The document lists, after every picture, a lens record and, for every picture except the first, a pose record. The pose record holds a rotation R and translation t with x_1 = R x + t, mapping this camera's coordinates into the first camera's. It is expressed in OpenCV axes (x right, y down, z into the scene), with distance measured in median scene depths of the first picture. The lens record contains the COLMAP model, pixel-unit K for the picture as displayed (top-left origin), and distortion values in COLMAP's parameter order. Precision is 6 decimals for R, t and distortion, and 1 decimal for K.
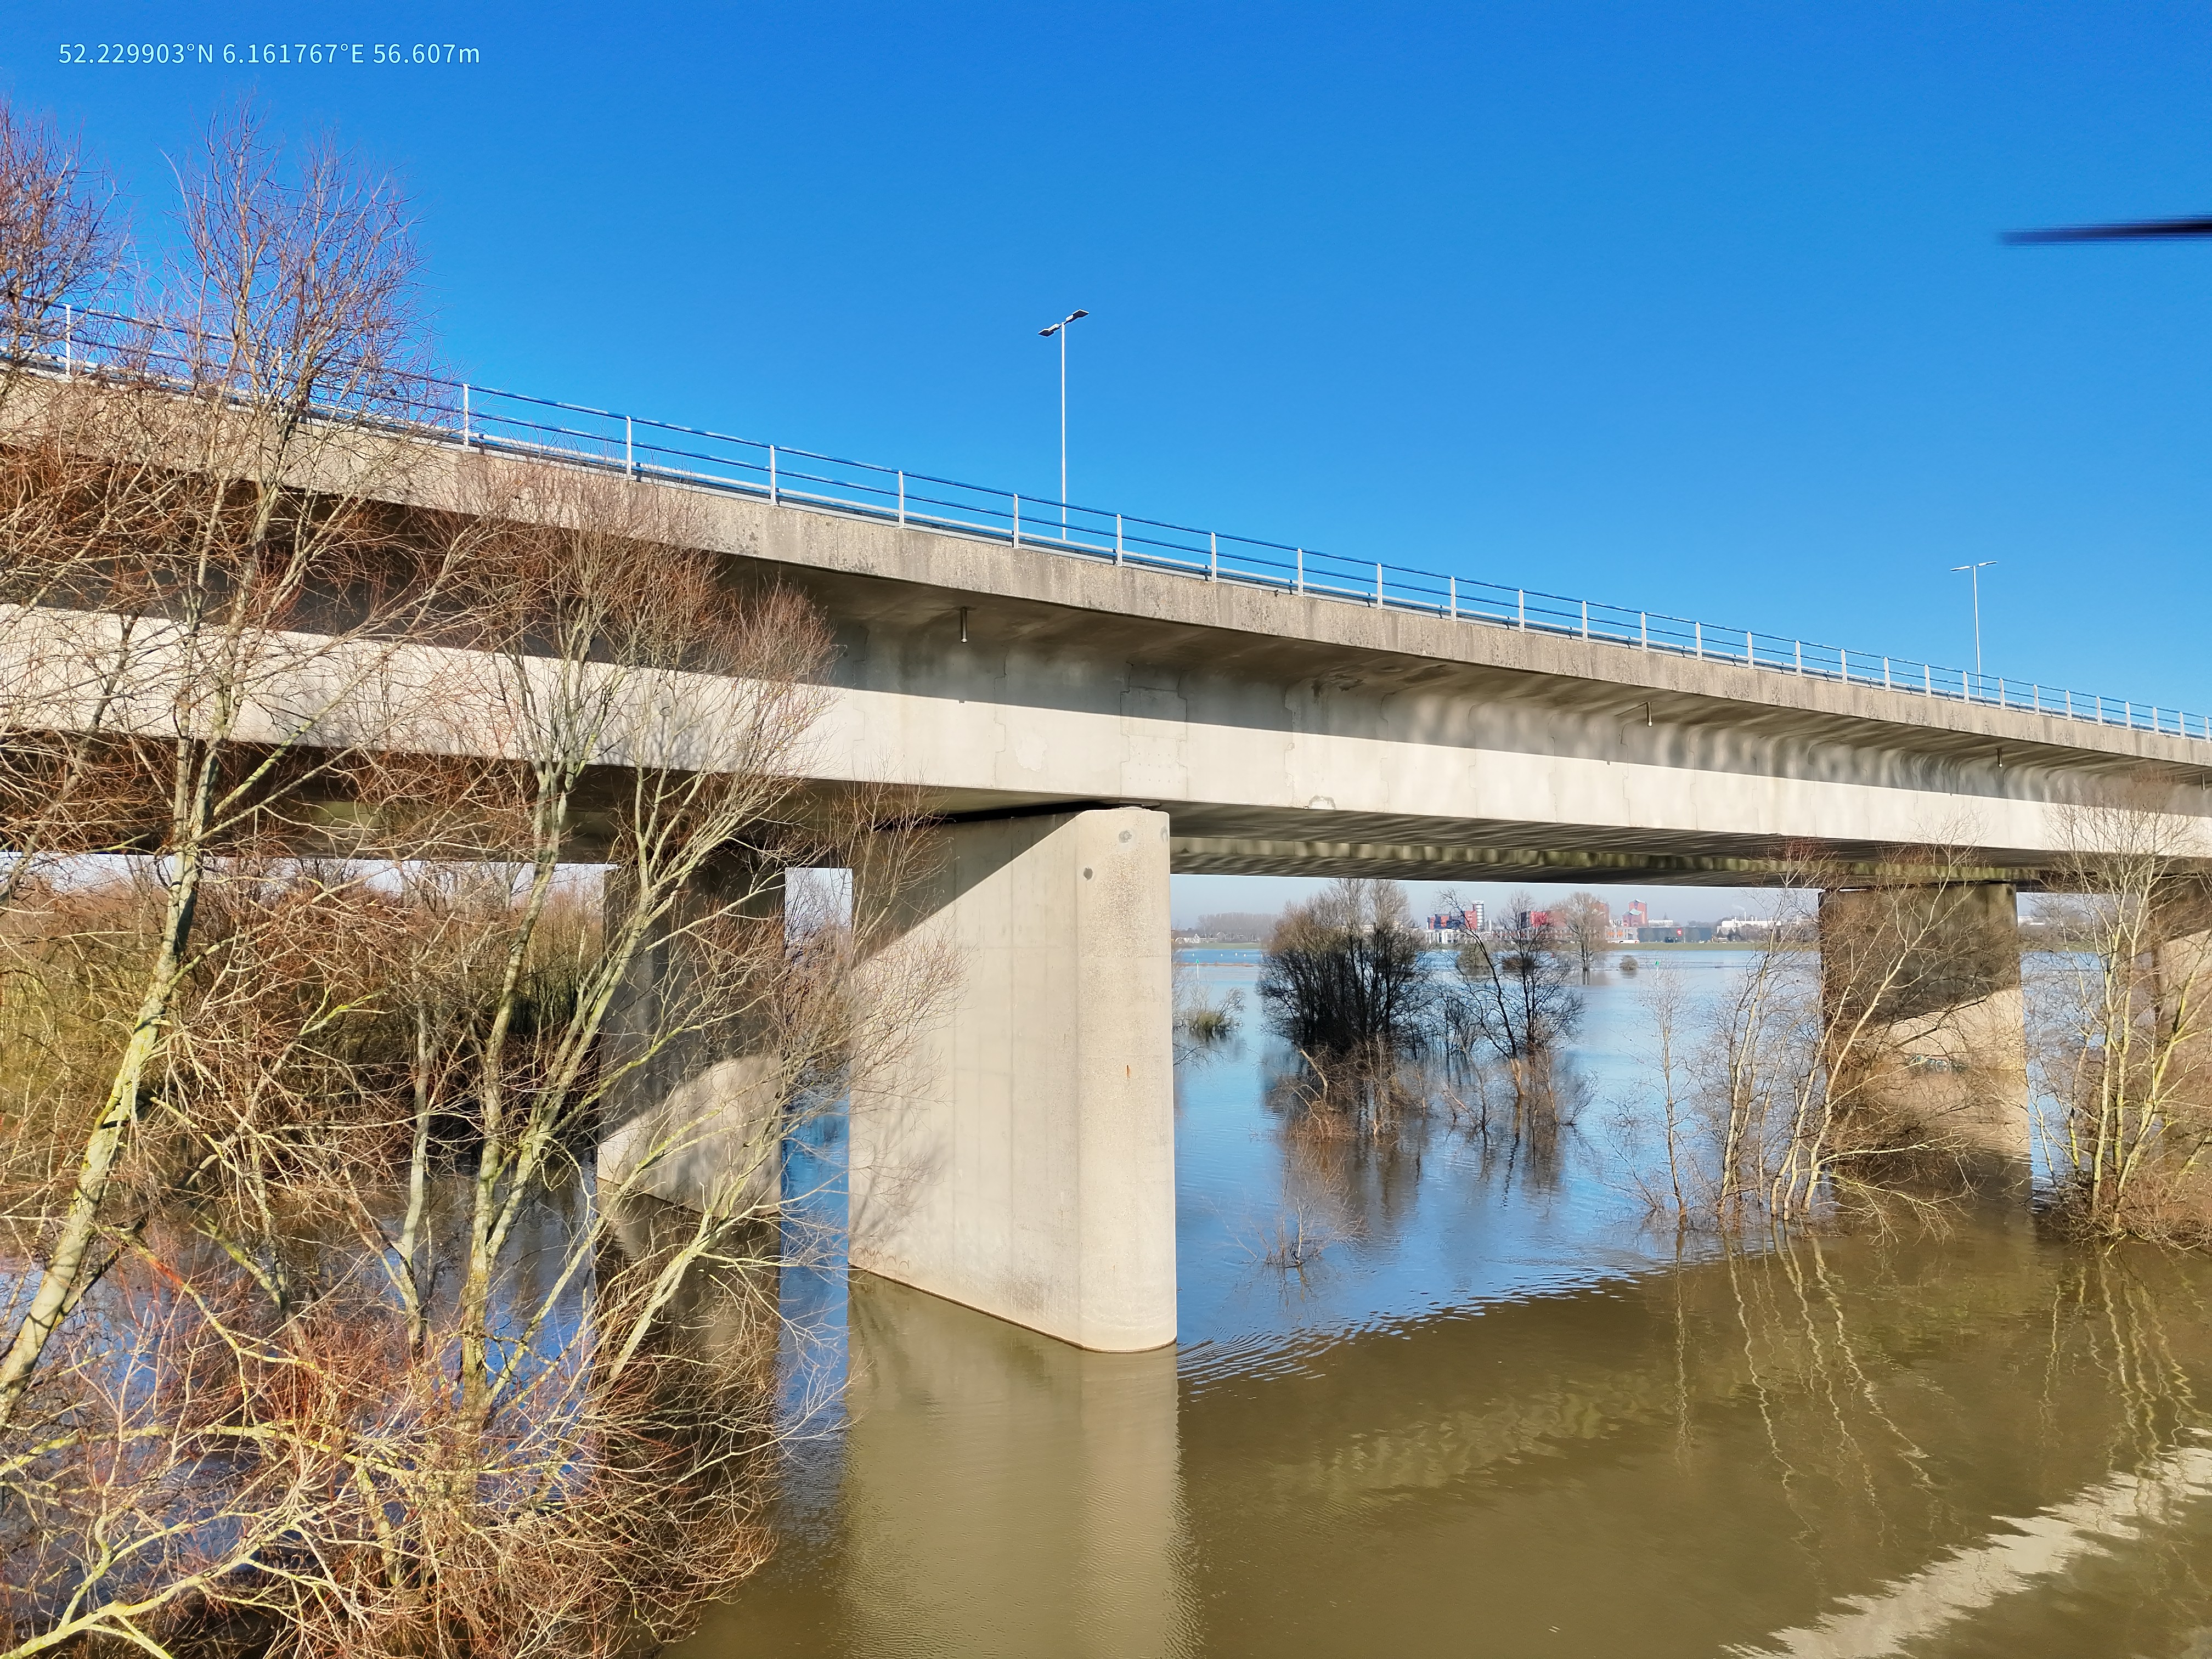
lens RADIAL K [[1540.3, 0, 1098.8], [0, 1540.3, 836.5], [0, 0, 1]] dist [0.094902, -0.090277]
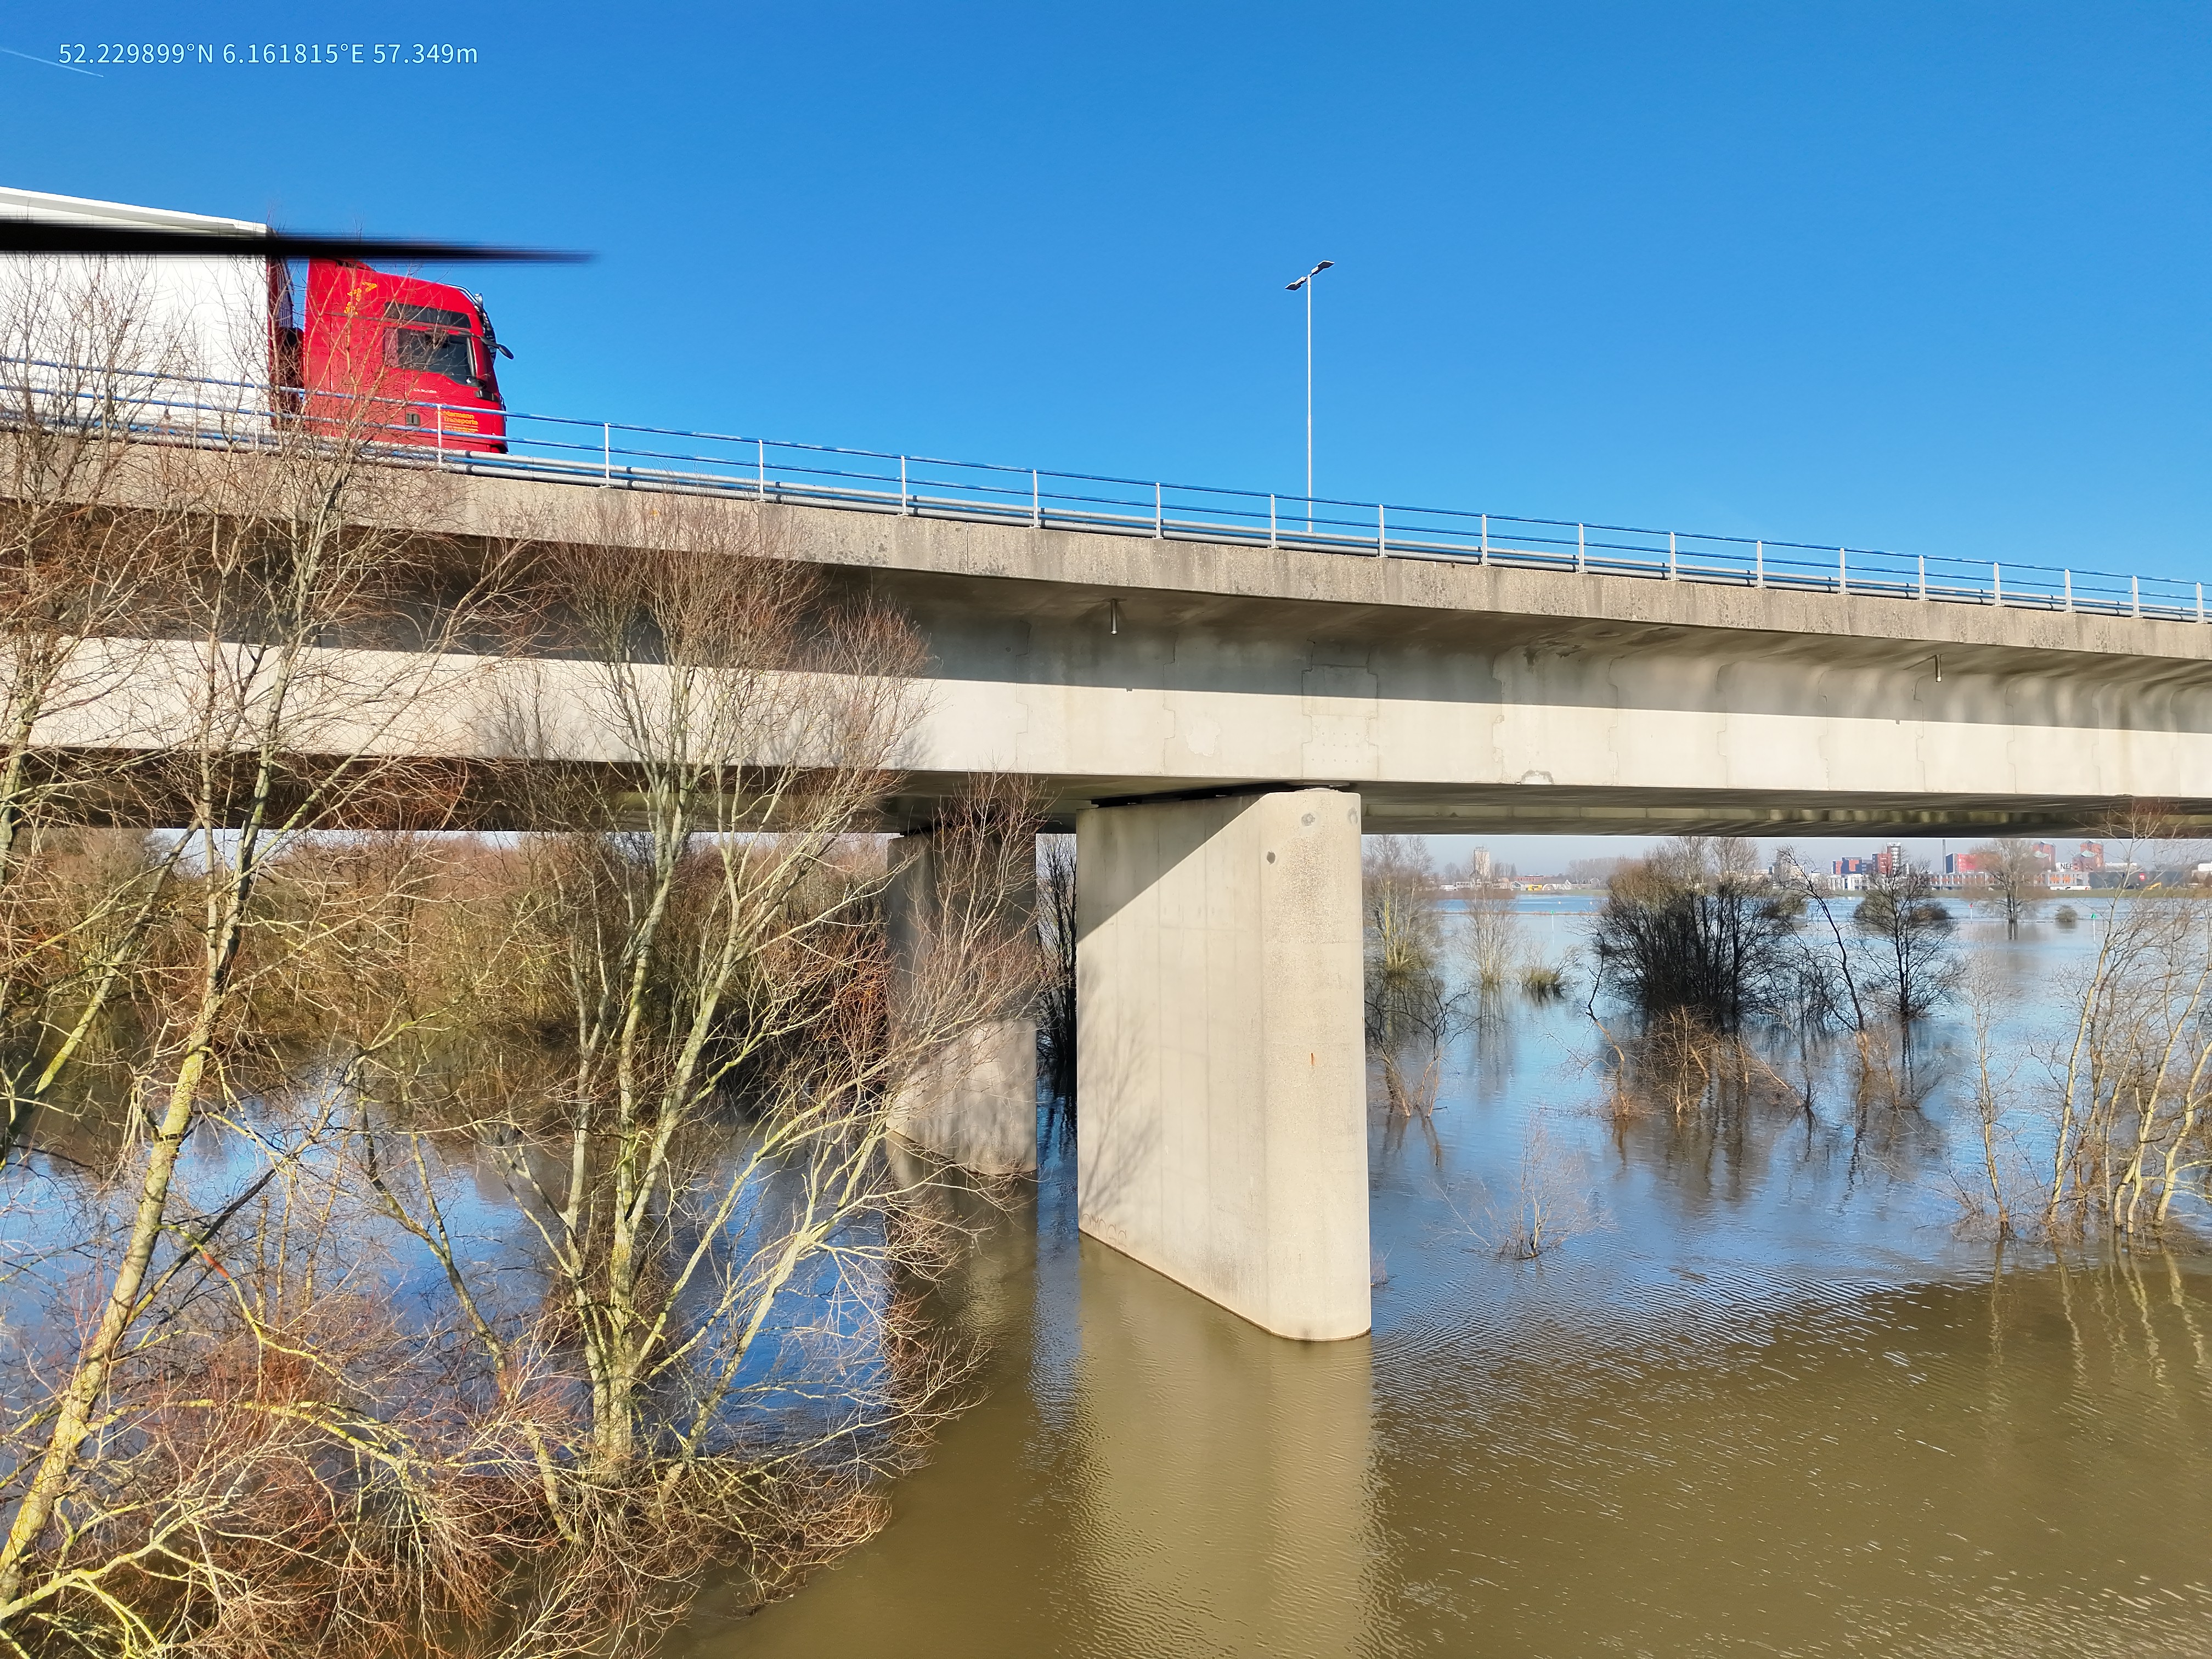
lens RADIAL K [[1538.2, 0, 1093.8], [0, 1538.2, 834.7], [0, 0, 1]] dist [0.082609, -0.076104]
pose [[0.972429, -0.007649, -0.233073, 0.109999], [0.015687, 0.999344, 0.032654, -0.023844], [0.232670, -0.035410, 0.971911, 0.018390]]
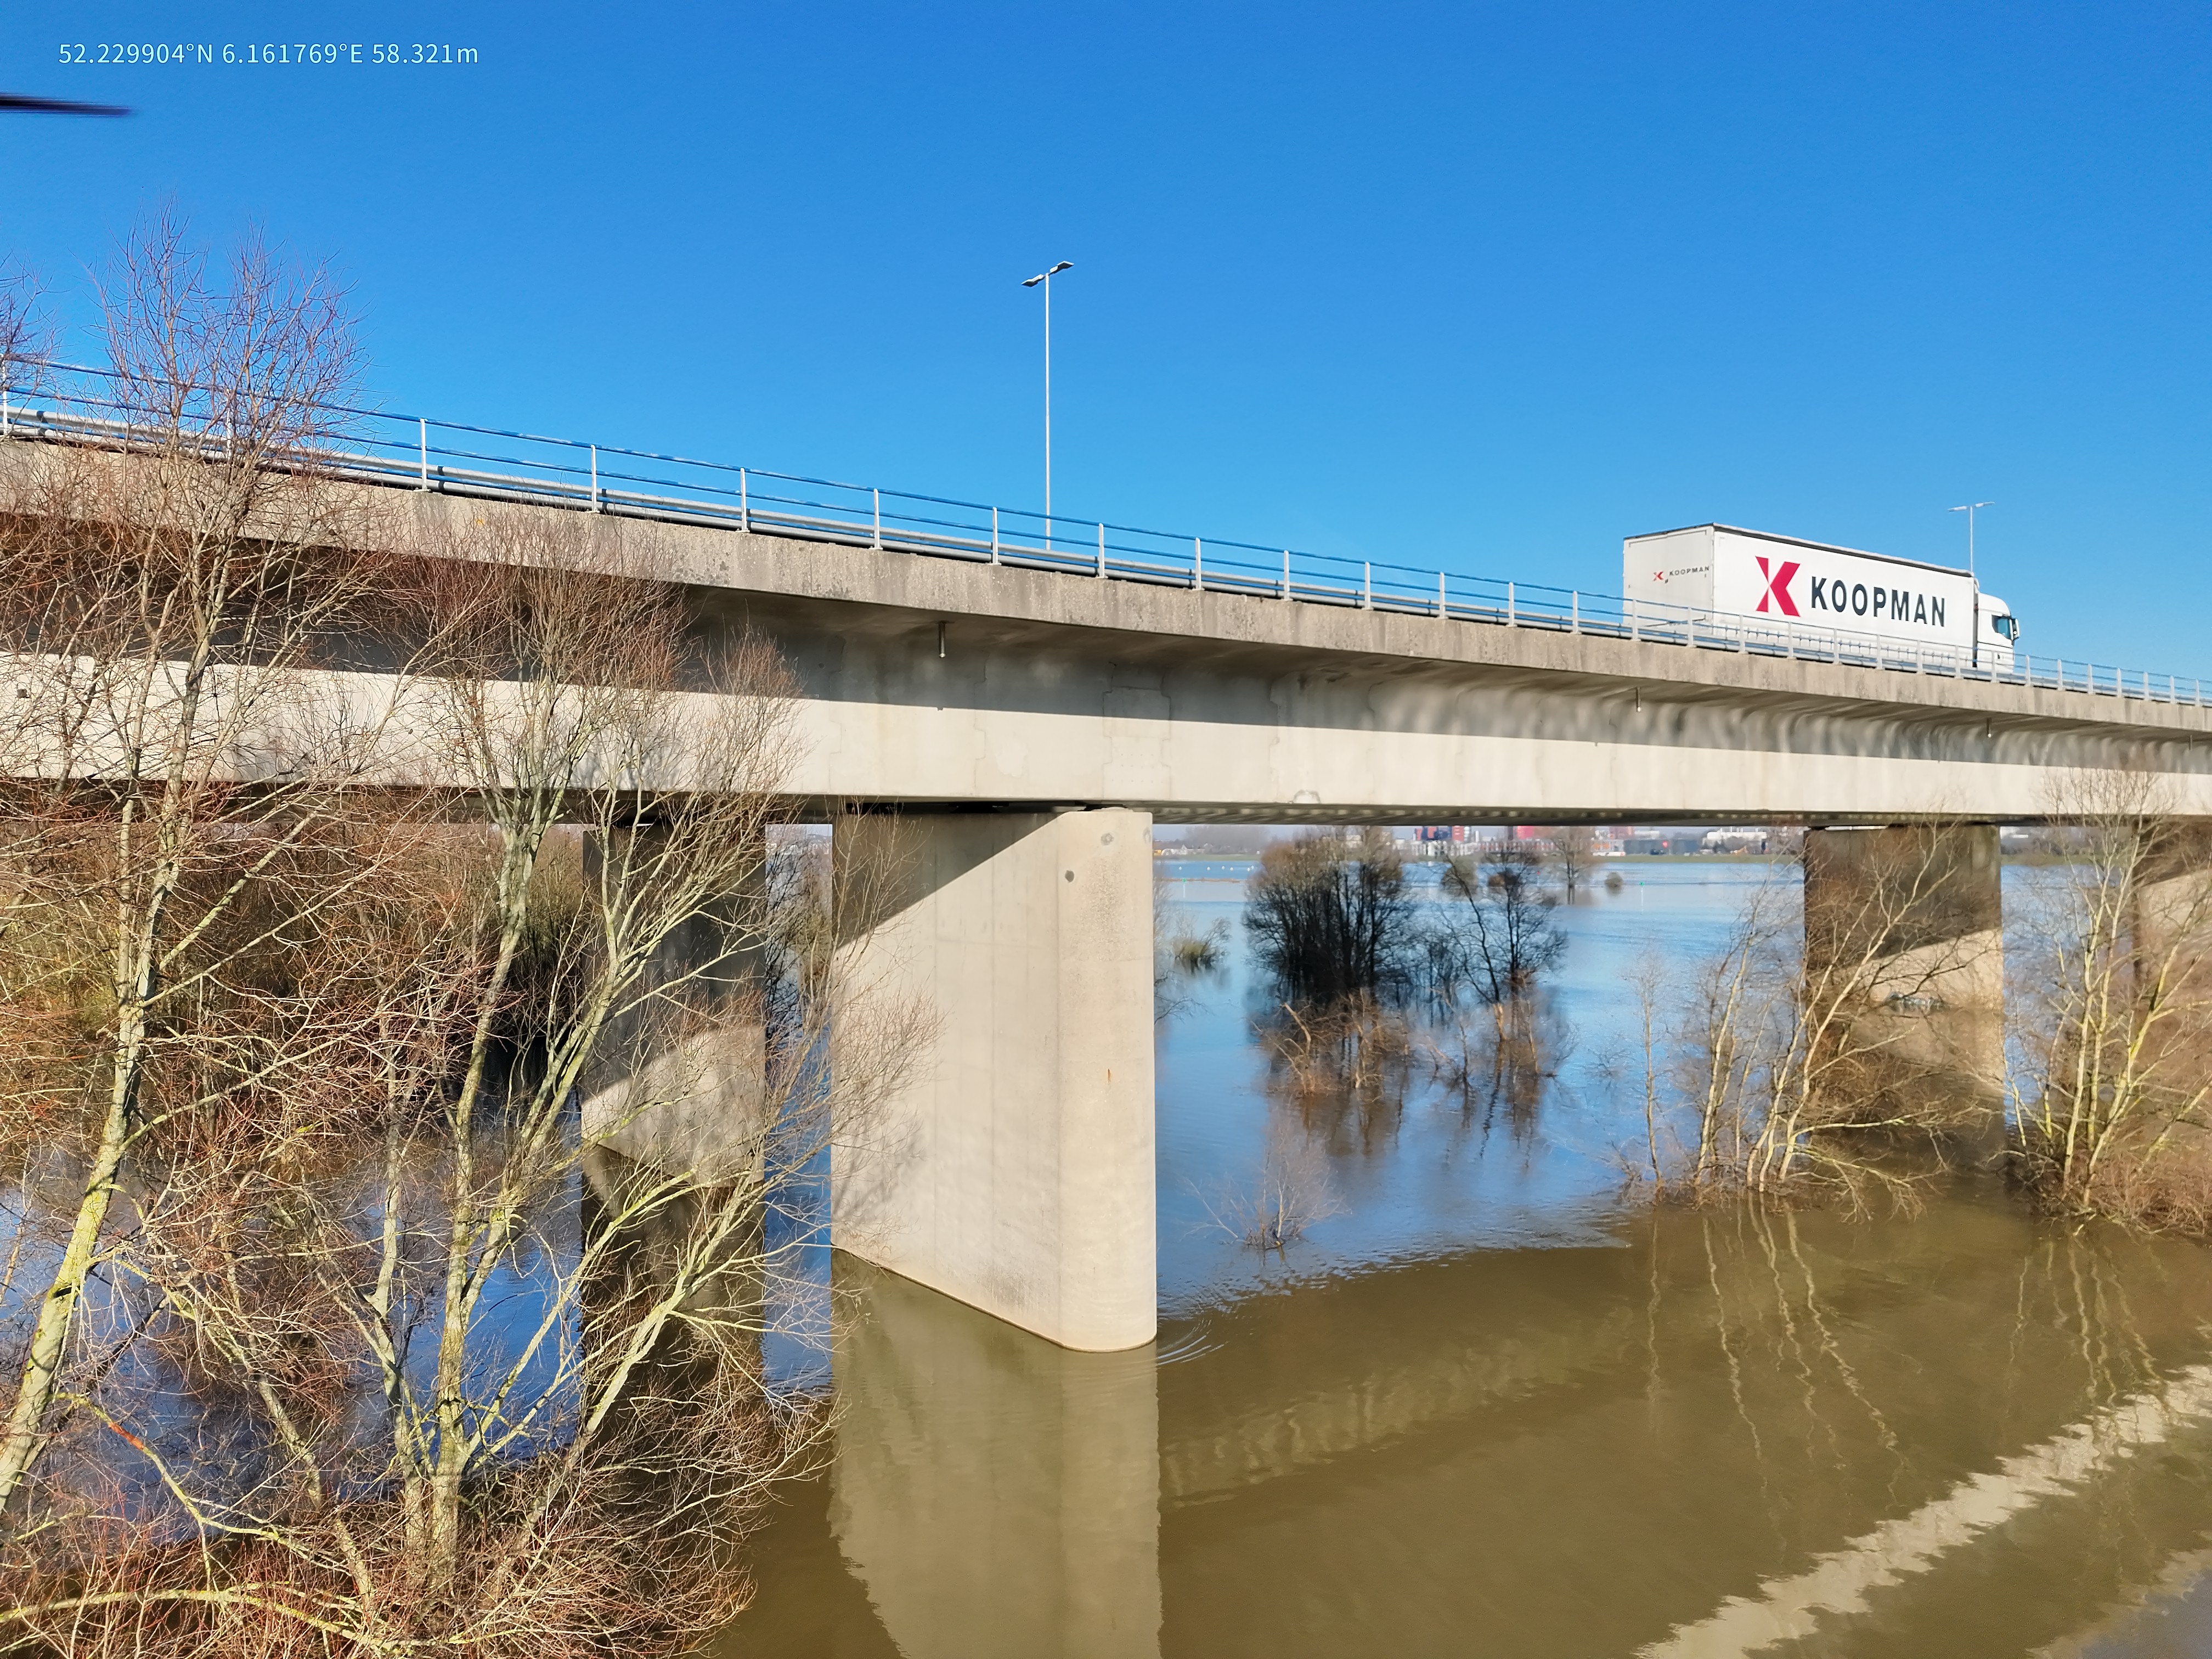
lens RADIAL K [[1546.4, 0, 1098.2], [0, 1546.4, 837.5], [0, 0, 1]] dist [0.085443, -0.081585]
pose [[0.999965, 0.002747, 0.007865, 0.003549], [-0.003214, 0.998197, 0.059935, -0.059229], [-0.007686, -0.059958, 0.998171, 0.010056]]
